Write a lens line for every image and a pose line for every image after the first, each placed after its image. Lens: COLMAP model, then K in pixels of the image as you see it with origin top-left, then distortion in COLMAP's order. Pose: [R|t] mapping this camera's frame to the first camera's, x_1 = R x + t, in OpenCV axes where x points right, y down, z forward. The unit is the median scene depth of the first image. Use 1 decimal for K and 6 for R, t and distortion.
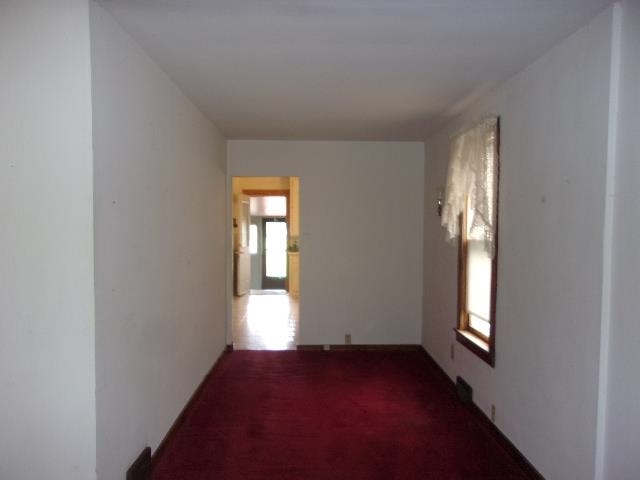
lens RADIAL K [[505.2, 0, 320.0], [0, 505.2, 240.0], [0, 0, 1]] dist [0.005643, 0.007368]
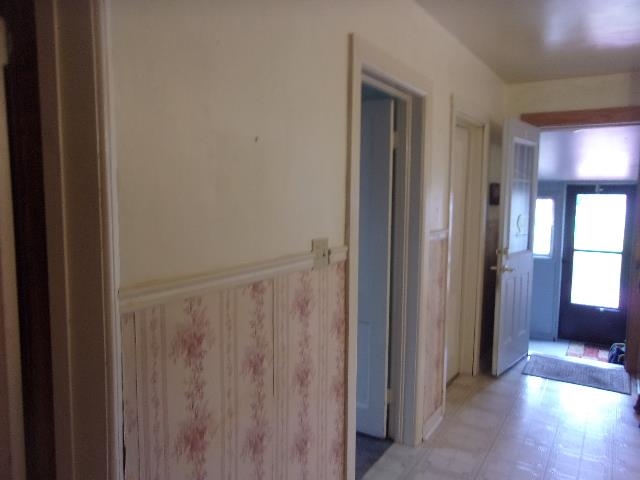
lens RADIAL K [[505.2, 0, 320.0], [0, 505.2, 240.0], [0, 0, 1]] dist [0.005643, 0.007368]
pose [[0.845112, 0.059027, -0.531320, -0.061574], [-0.030056, 0.997560, 0.063016, -0.016822], [0.533743, -0.037286, 0.844824, 0.526342]]
